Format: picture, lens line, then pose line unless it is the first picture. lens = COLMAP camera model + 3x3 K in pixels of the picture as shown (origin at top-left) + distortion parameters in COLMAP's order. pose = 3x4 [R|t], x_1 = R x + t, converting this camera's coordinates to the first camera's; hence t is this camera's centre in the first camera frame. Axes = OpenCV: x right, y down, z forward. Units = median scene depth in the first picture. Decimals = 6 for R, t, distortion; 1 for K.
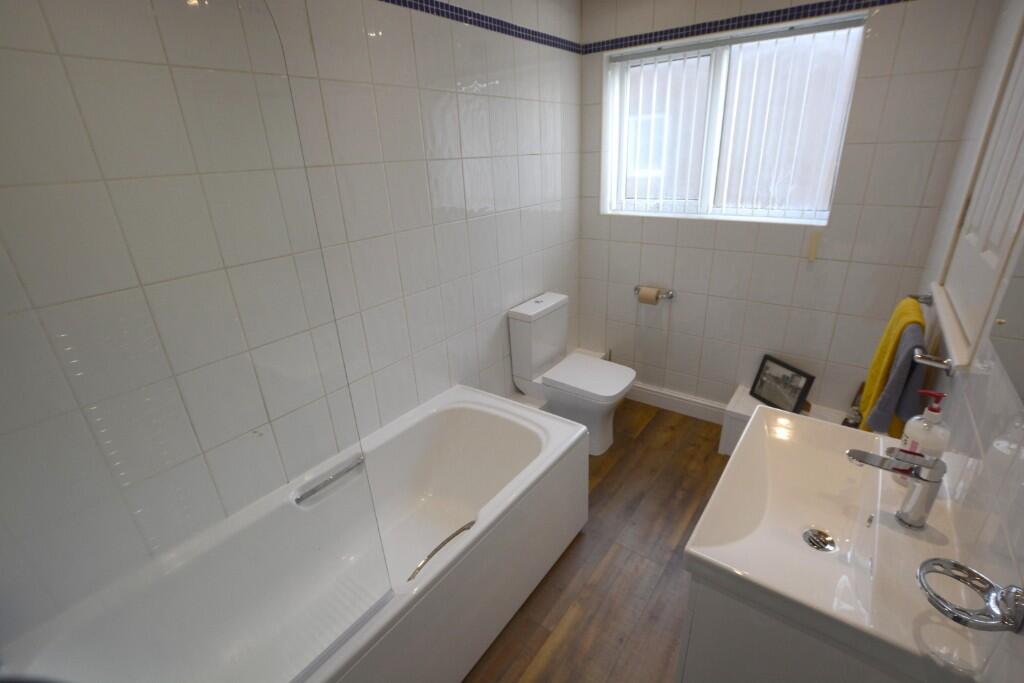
lens RADIAL K [[461.0, 0, 516.6], [0, 461.0, 341.6], [0, 0, 1]] dist [-0.024498, 0.002314]
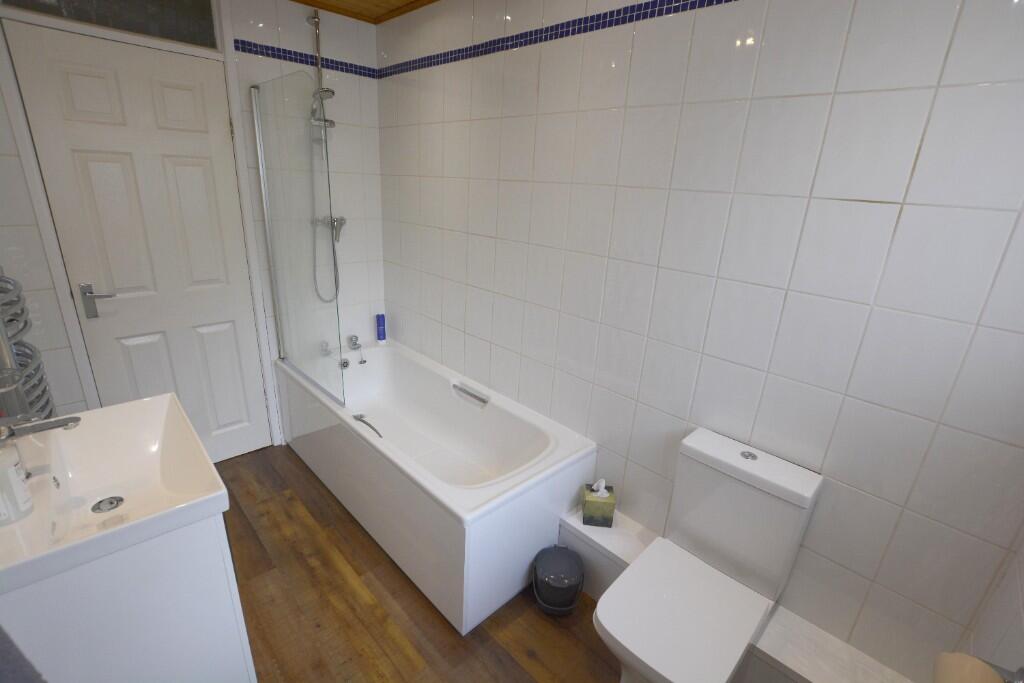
lens RADIAL K [[461.0, 0, 514.4], [0, 461.0, 338.3], [0, 0, 1]] dist [-0.024498, 0.002314]
pose [[-0.158999, 0.350821, -0.922846, 0.868124], [-0.416111, 0.823845, 0.384878, -0.469086], [0.895305, 0.445202, 0.014990, 1.063302]]
